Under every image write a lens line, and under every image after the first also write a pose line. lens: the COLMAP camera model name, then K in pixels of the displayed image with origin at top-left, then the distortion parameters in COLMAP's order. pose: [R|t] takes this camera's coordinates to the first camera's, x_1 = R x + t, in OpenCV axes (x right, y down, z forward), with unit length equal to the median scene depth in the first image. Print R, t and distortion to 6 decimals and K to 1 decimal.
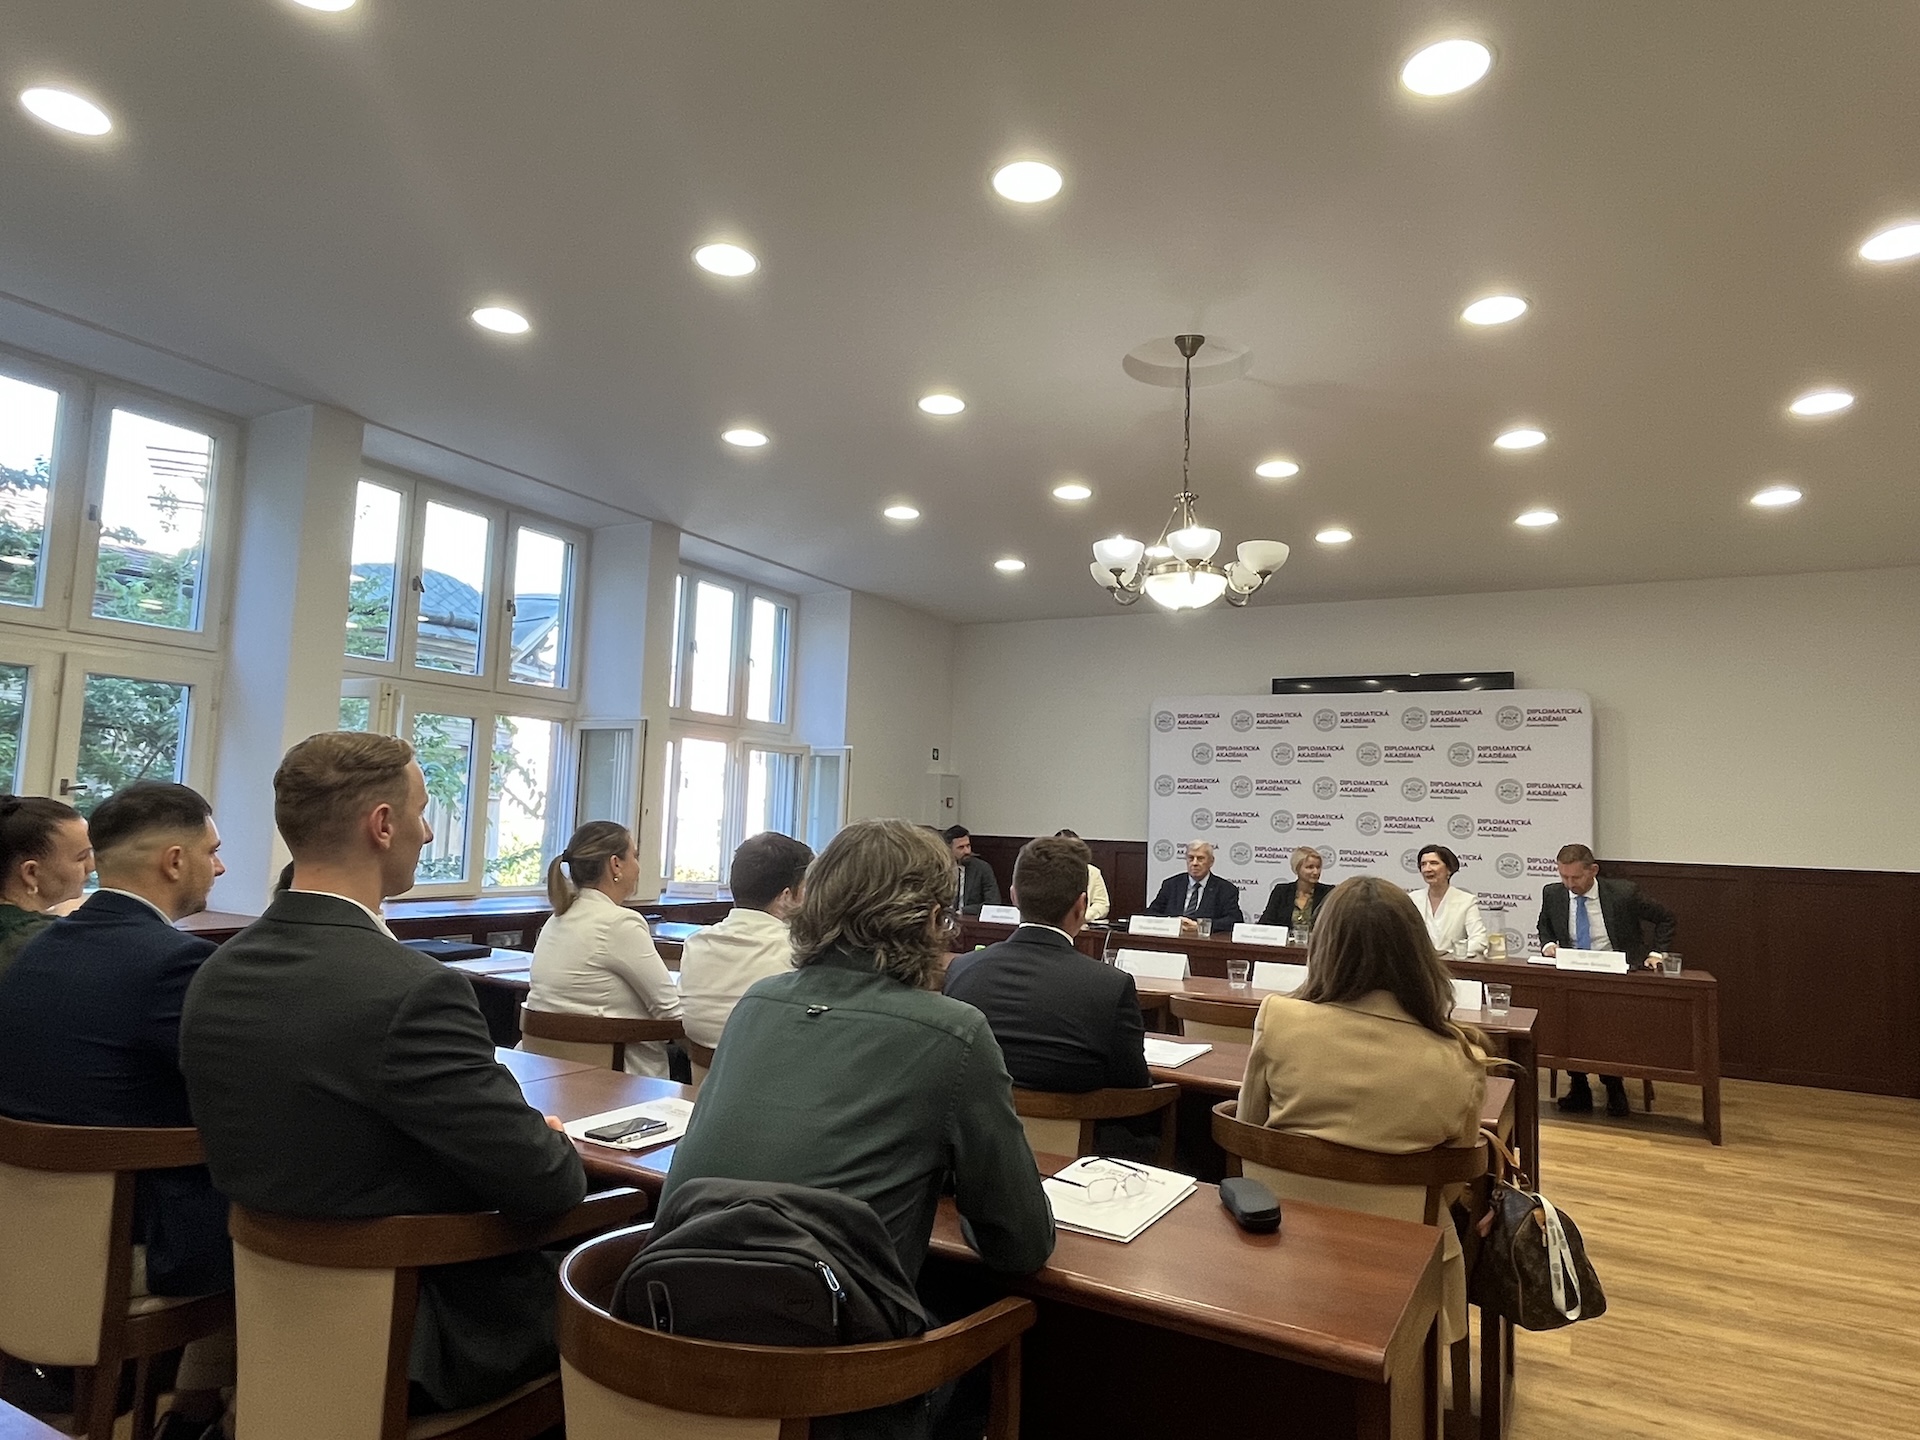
lens RADIAL K [[1137.2, 0, 971.5], [0, 1137.2, 720.0], [0, 0, 1]] dist [0.004294, 0.001082]
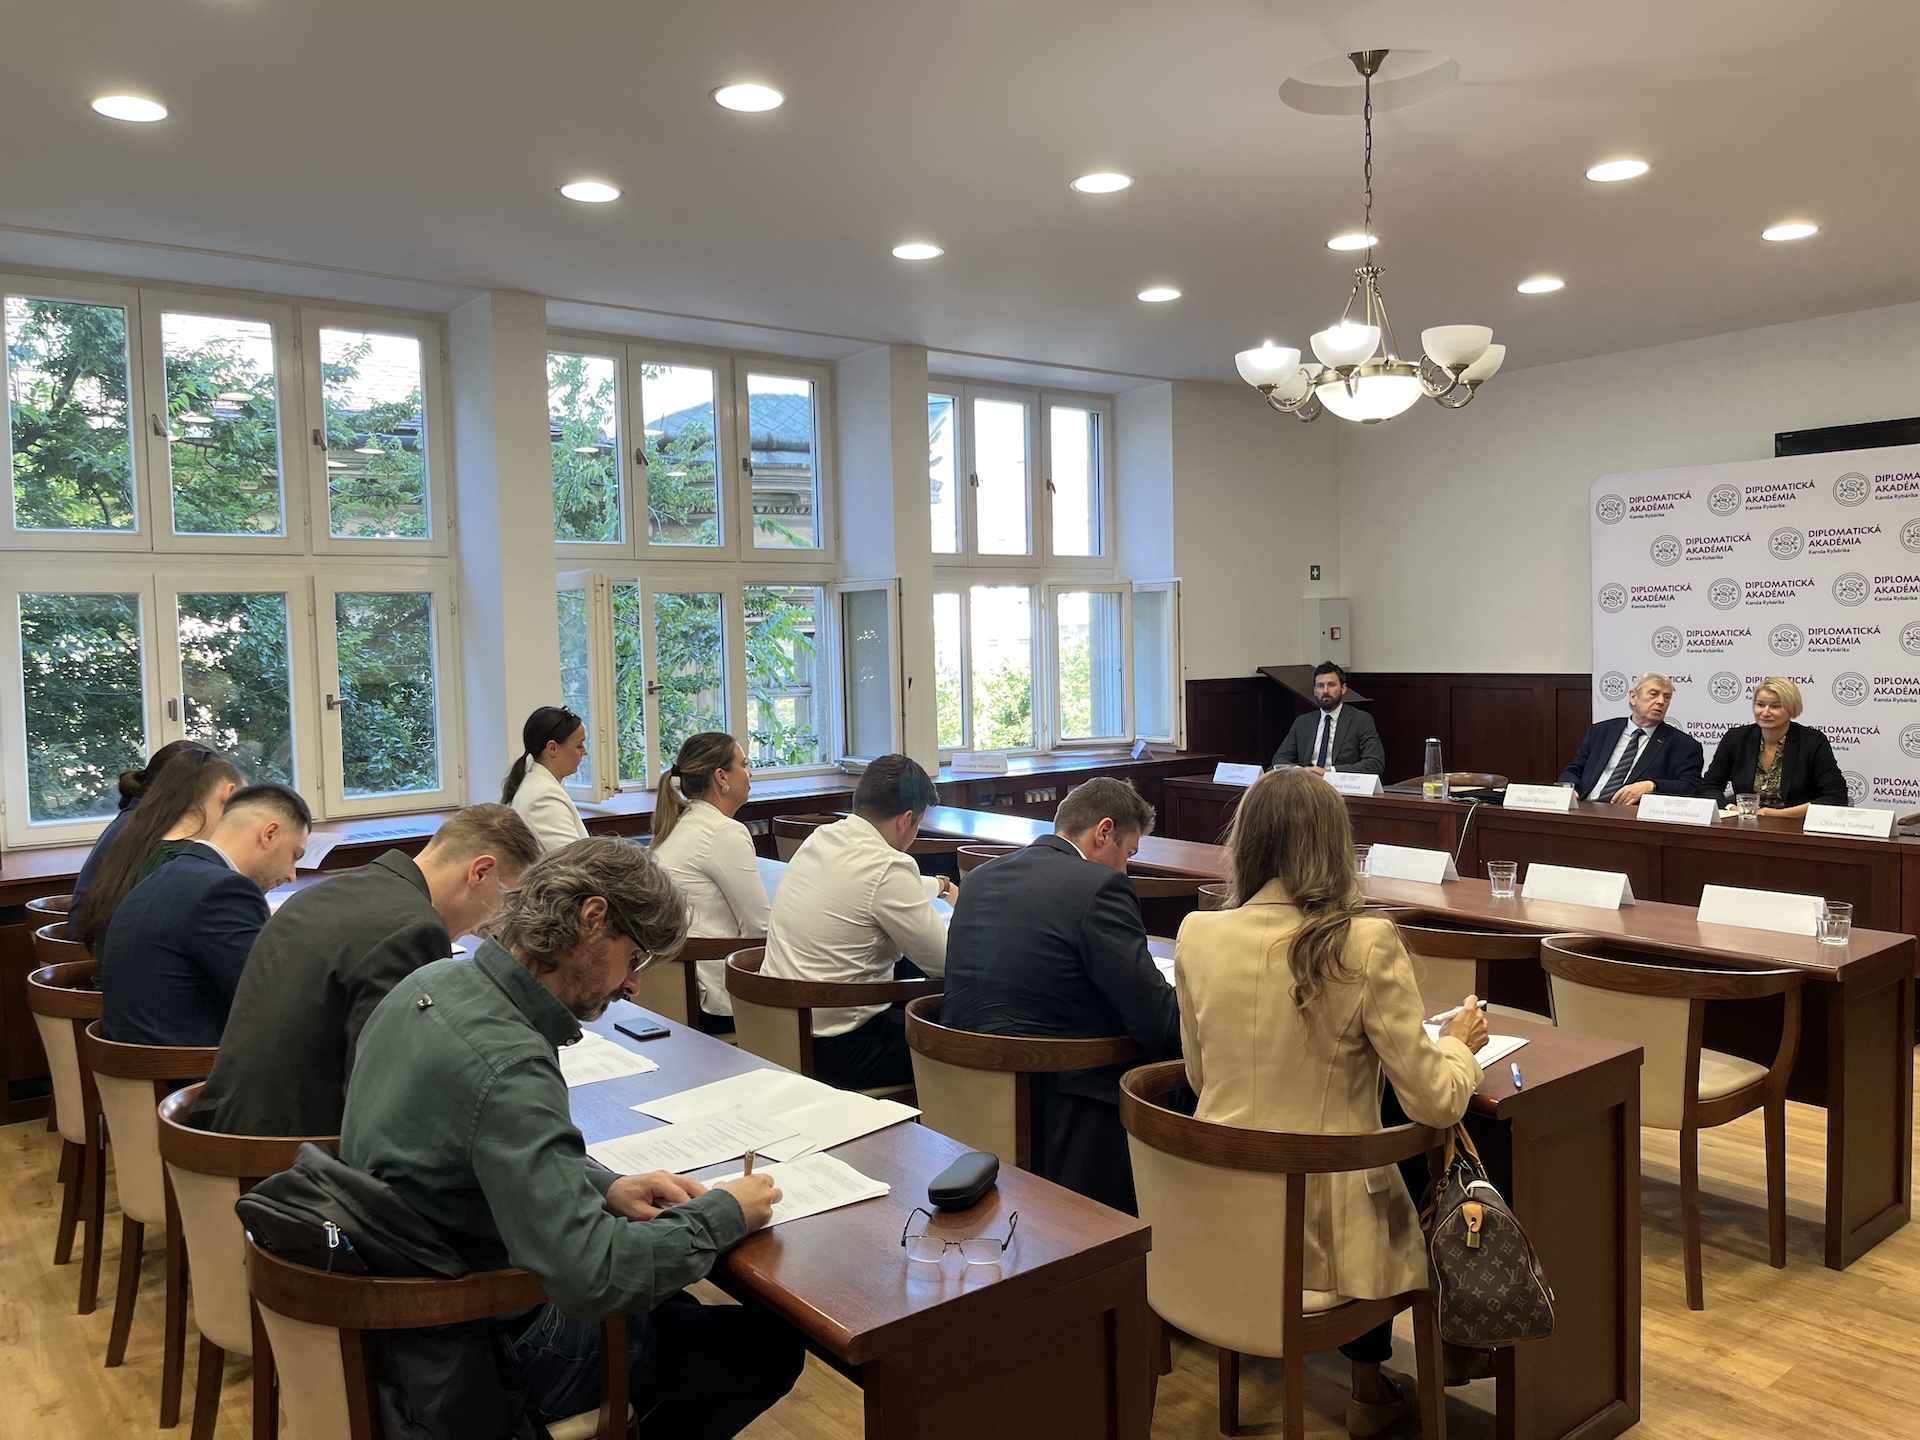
lens RADIAL K [[1446.2, 0, 991.7], [0, 1446.2, 690.5], [0, 0, 1]] dist [0.088458, -0.113814]
pose [[0.925997, -0.042911, -0.375084, 0.203584], [0.091381, 0.989452, 0.112402, -0.034264], [0.366304, -0.138359, 0.920151, -0.021853]]
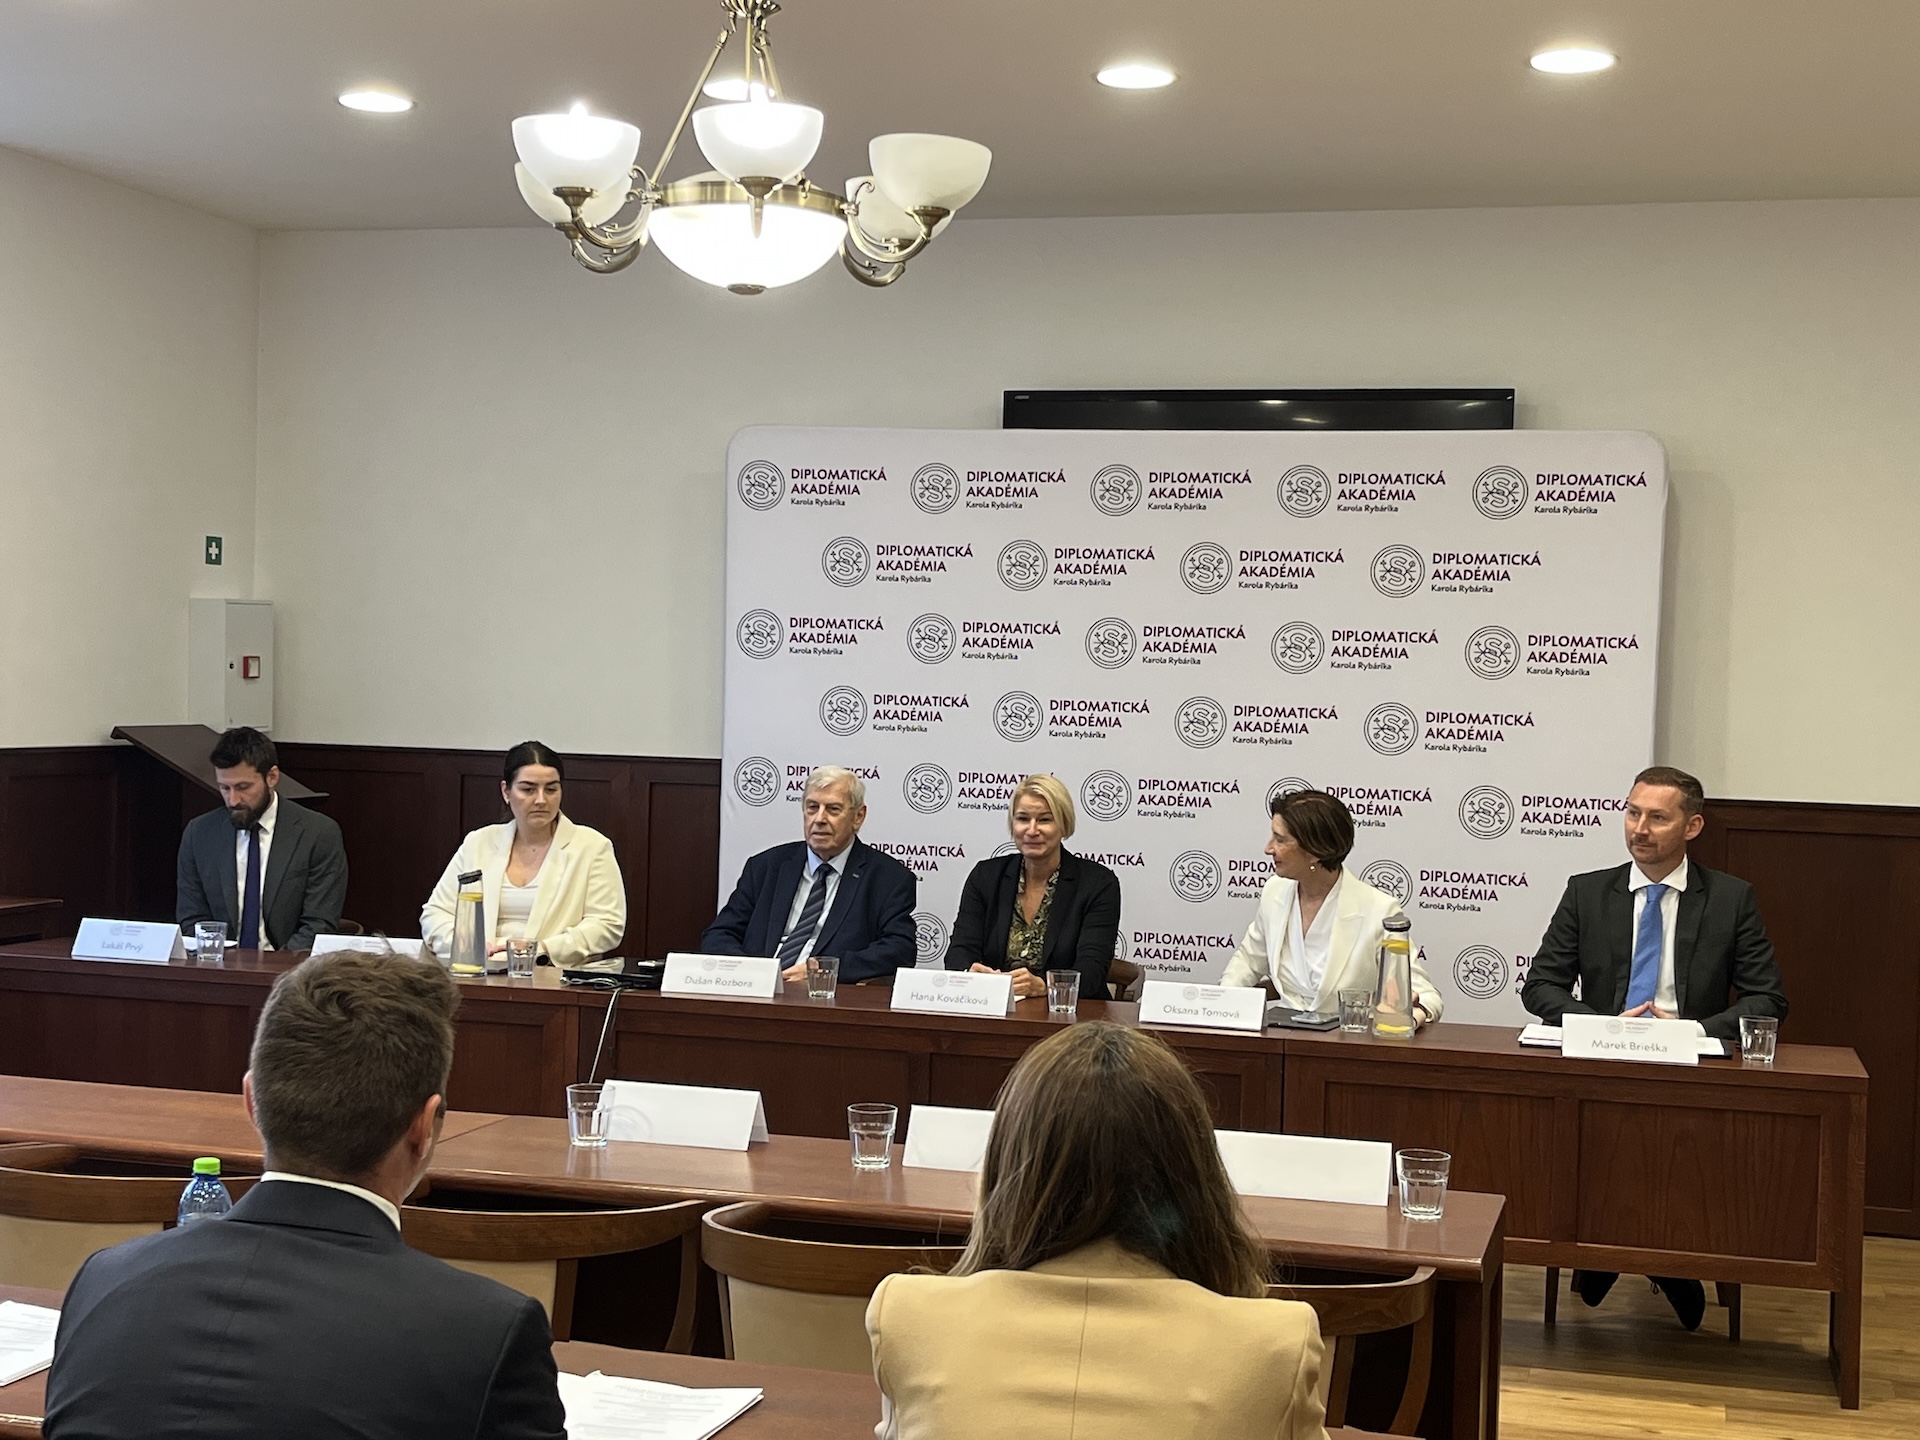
lens RADIAL K [[2546.0, 0, 960.0], [0, 2546.0, 720.0], [0, 0, 1]] dist [0.173542, -0.559880]
pose [[0.974835, -0.011796, 0.222617, 0.036020], [-0.014962, 0.992885, 0.118130, -0.035210], [-0.222427, -0.118489, 0.967722, 0.046384]]
